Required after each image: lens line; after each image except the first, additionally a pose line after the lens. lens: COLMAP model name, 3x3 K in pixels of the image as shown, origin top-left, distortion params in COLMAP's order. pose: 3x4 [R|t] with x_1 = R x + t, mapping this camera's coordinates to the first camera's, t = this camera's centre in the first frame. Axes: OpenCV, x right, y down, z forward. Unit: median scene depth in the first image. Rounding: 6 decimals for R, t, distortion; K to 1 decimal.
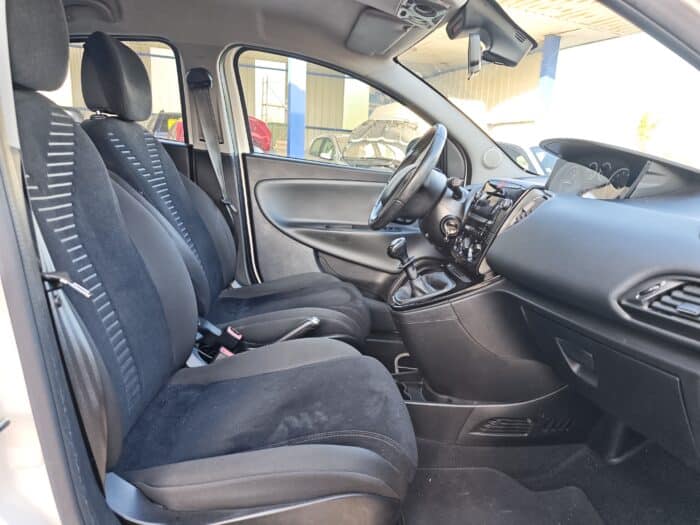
lens RADIAL K [[481.5, 0, 350.0], [0, 481.5, 262.5], [0, 0, 1]] dist [-0.000505, 0.000202]
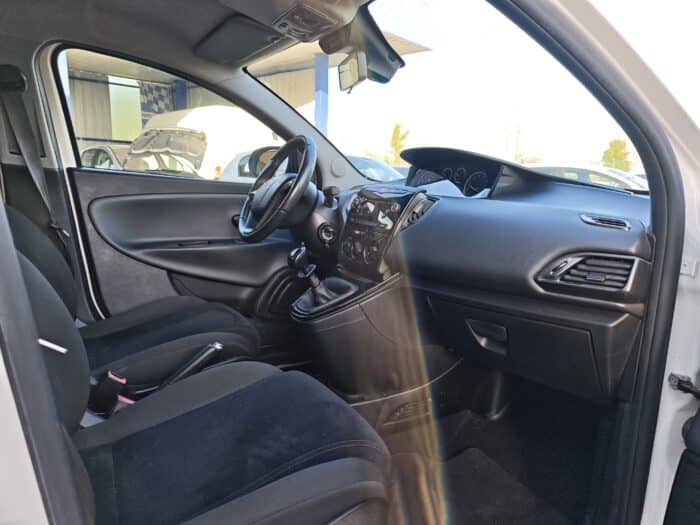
lens RADIAL K [[485.2, 0, 350.0], [0, 485.2, 259.2], [0, 0, 1]] dist [-0.002270, -0.001387]
pose [[0.901251, -0.103702, 0.420706, -0.191054], [0.115439, 0.993312, -0.002451, -0.010489], [-0.417638, 0.050775, 0.907194, 0.037661]]
